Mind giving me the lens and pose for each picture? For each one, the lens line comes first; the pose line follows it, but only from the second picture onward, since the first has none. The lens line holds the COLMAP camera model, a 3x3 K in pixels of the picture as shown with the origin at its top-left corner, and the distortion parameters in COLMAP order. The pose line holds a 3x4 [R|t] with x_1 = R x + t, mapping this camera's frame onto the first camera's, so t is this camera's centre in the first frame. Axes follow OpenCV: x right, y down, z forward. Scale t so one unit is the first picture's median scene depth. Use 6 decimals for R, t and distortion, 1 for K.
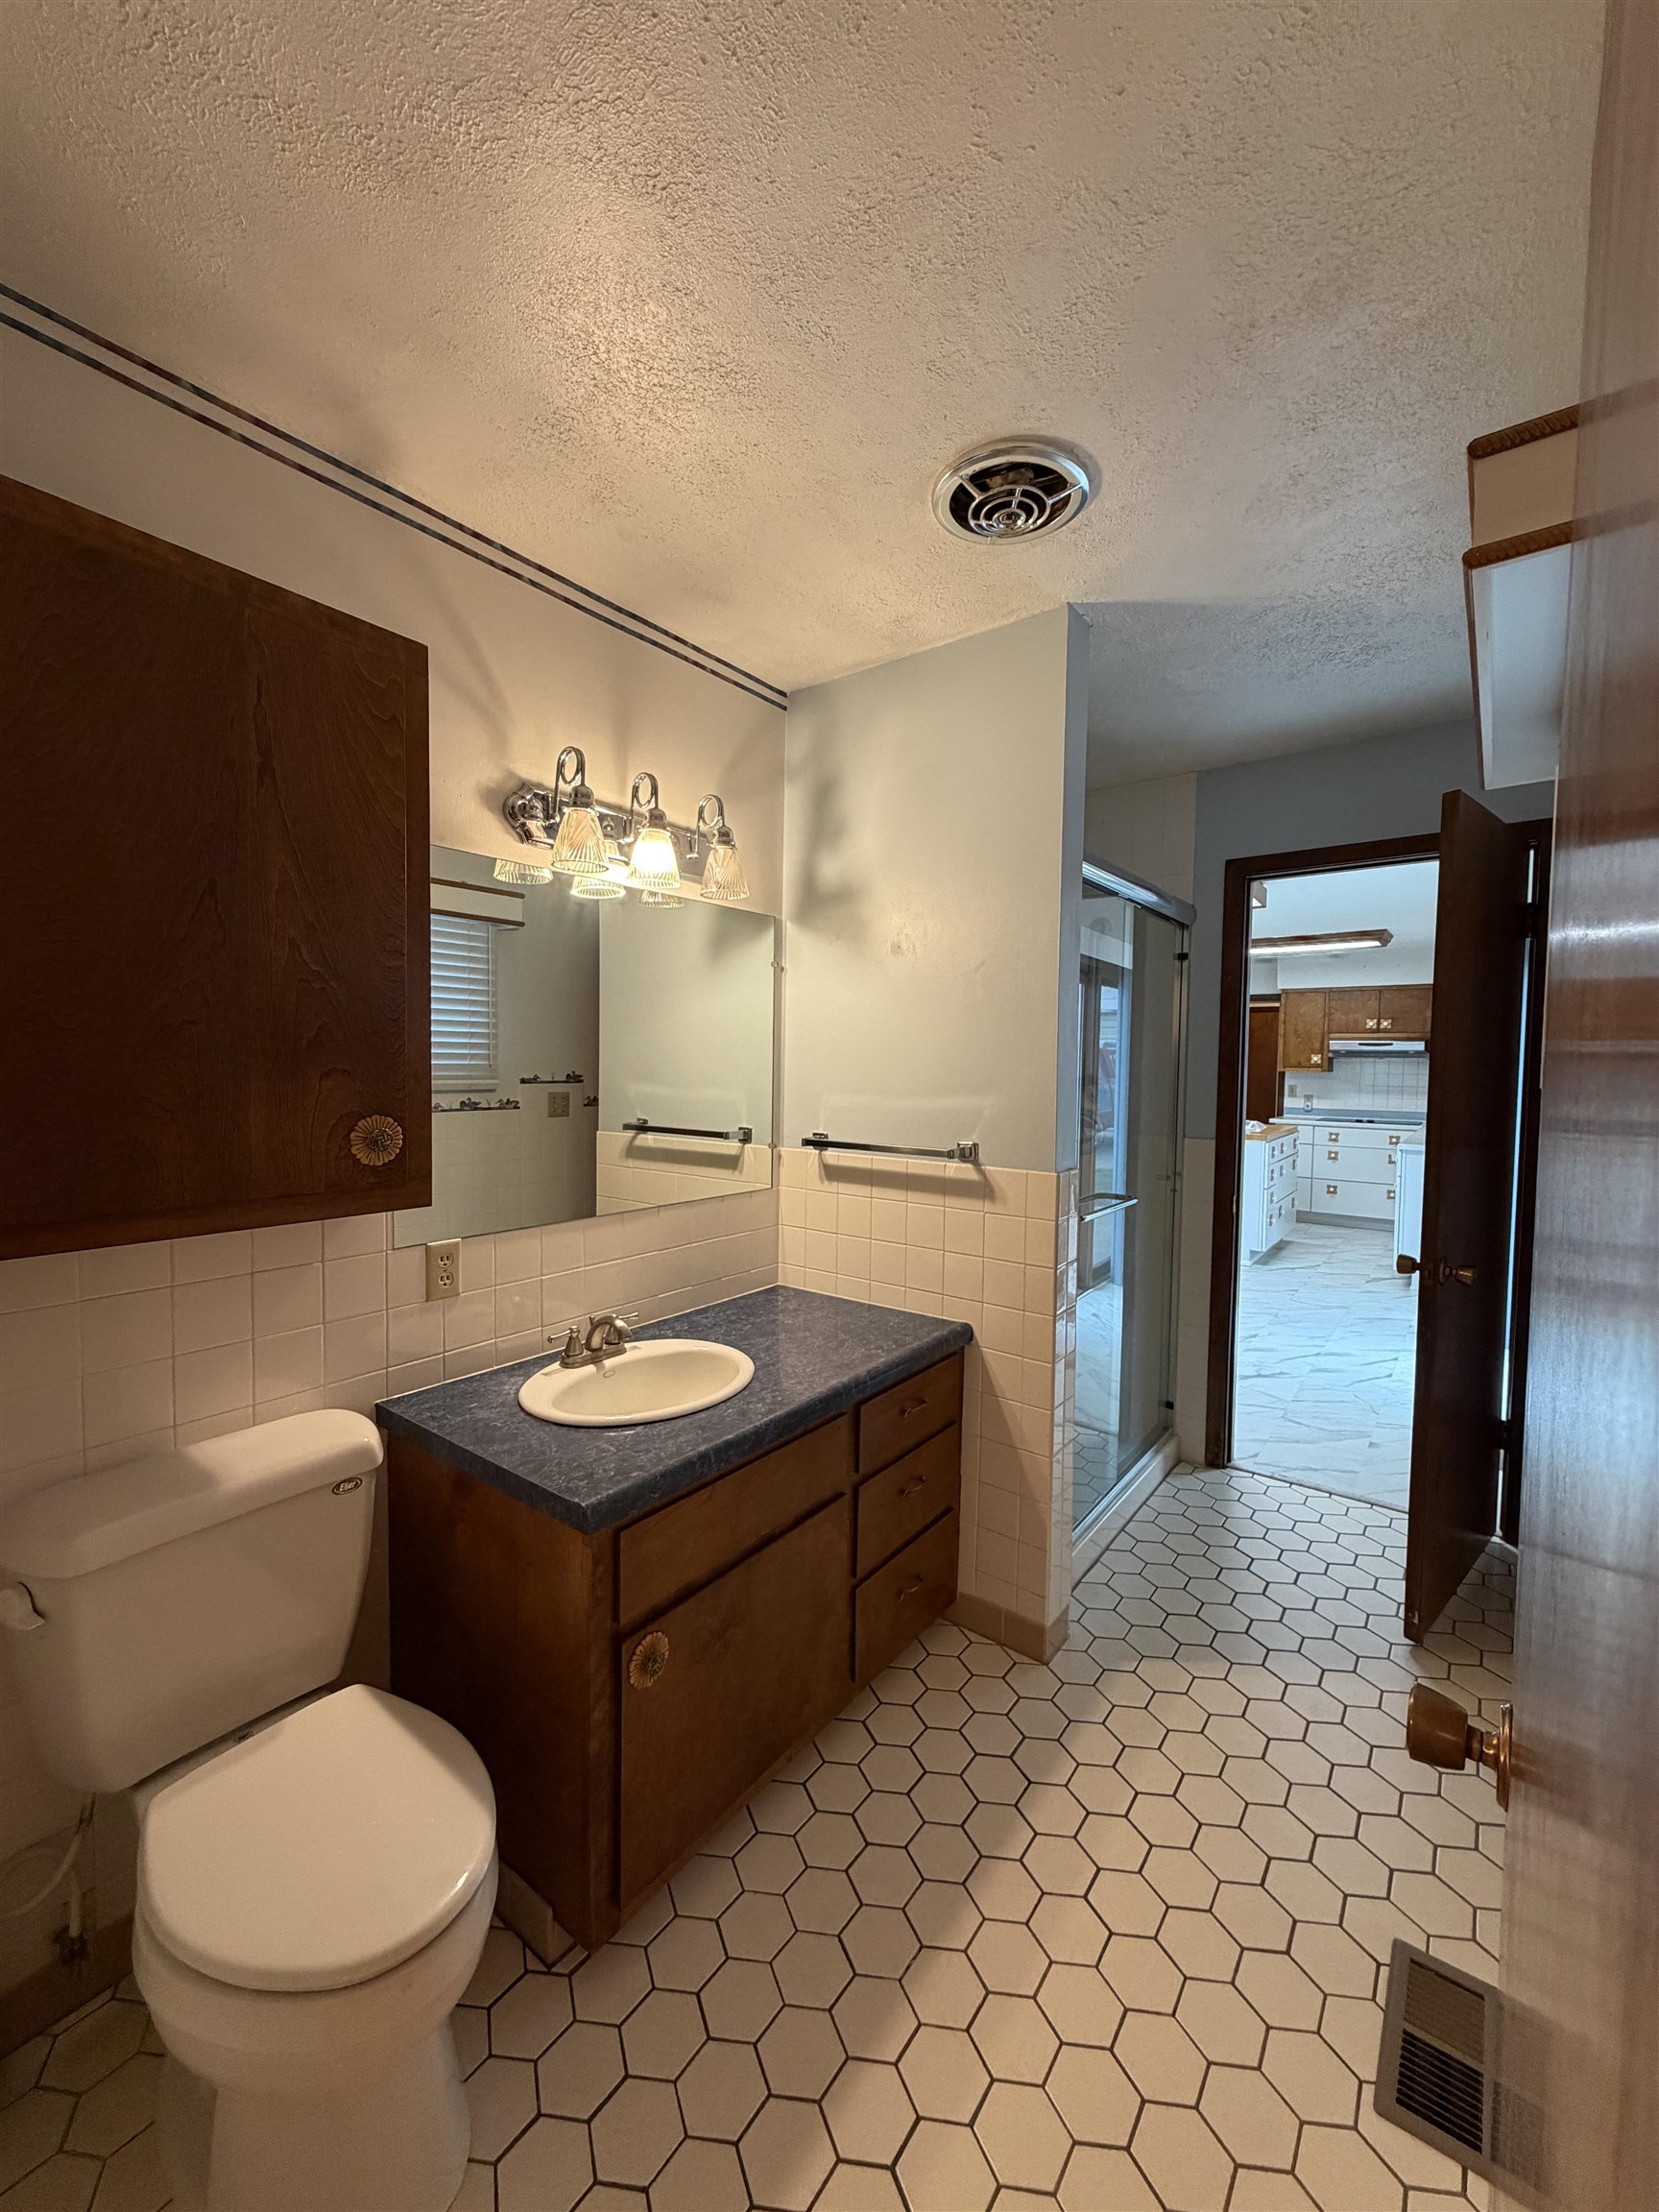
lens RADIAL K [[885.0, 0, 829.5], [0, 885.0, 1106.0], [0, 0, 1]] dist [0.000421, 0.000198]
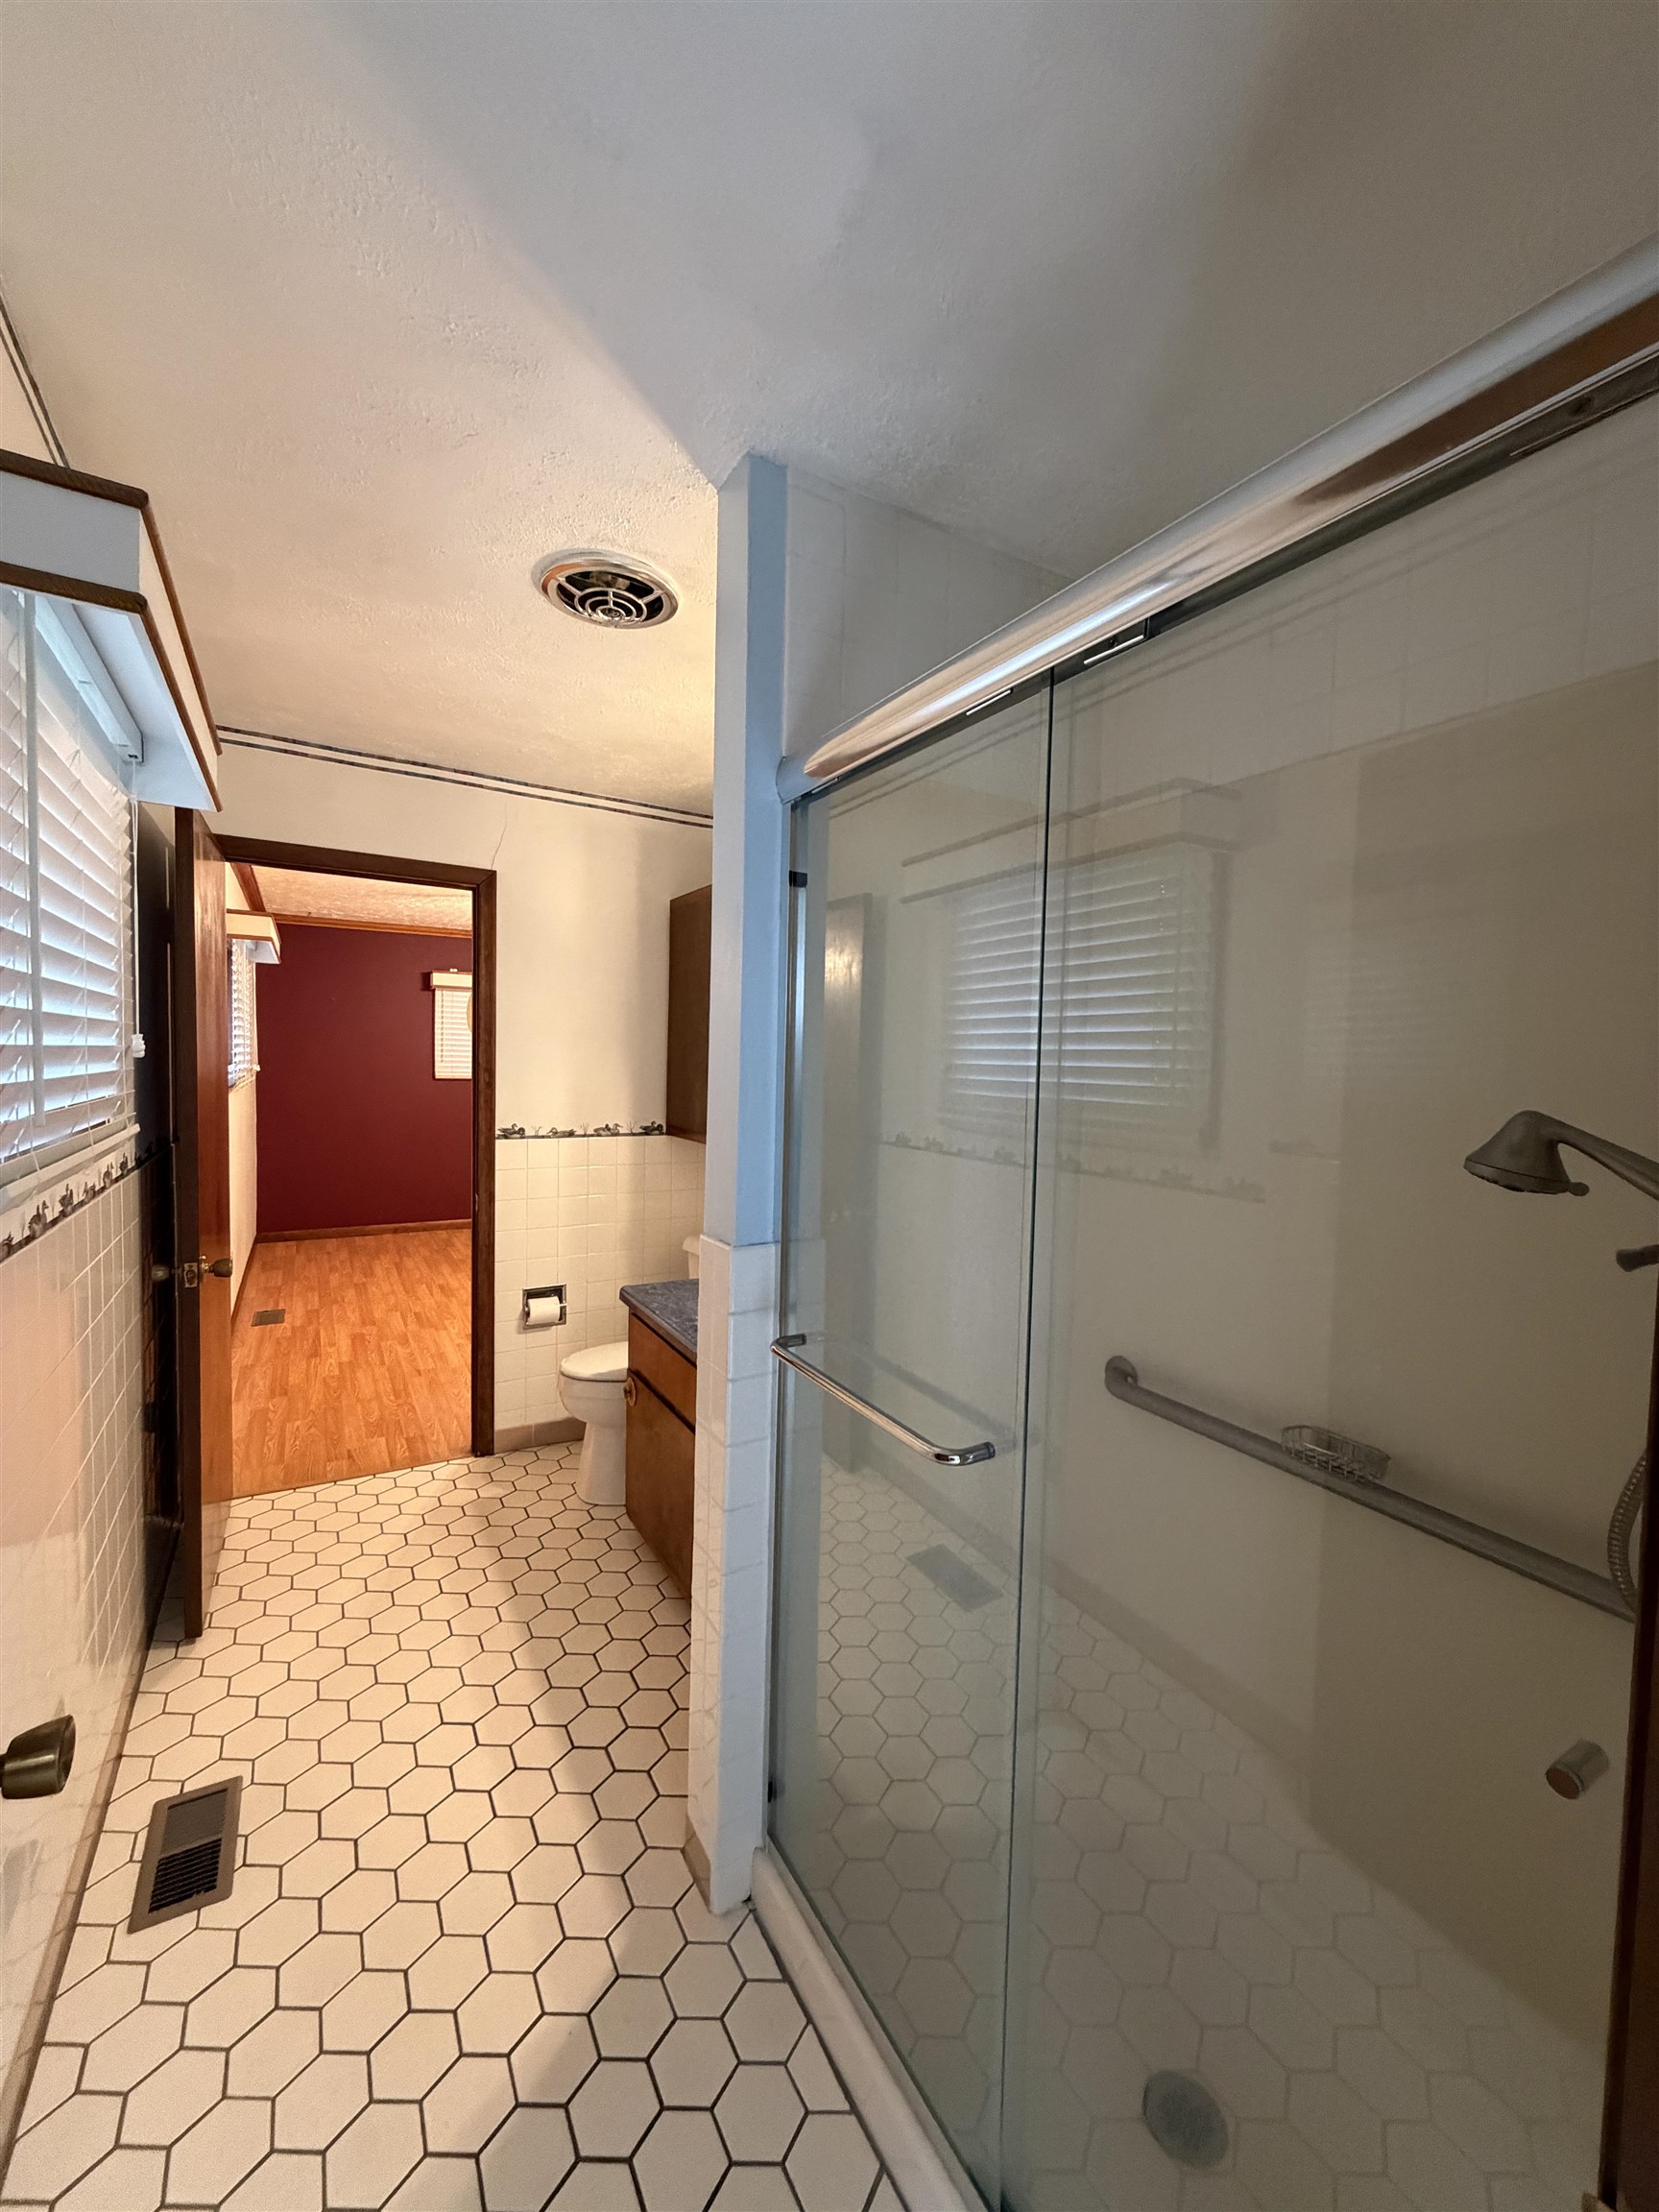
lens RADIAL K [[885.0, 0, 829.5], [0, 885.0, 1106.0], [0, 0, 1]] dist [0.000421, 0.000198]
pose [[-0.384690, 0.026272, -0.922672, 0.960018], [-0.075557, 0.995344, 0.059844, -0.092682], [0.919948, 0.092736, -0.380914, 1.441464]]
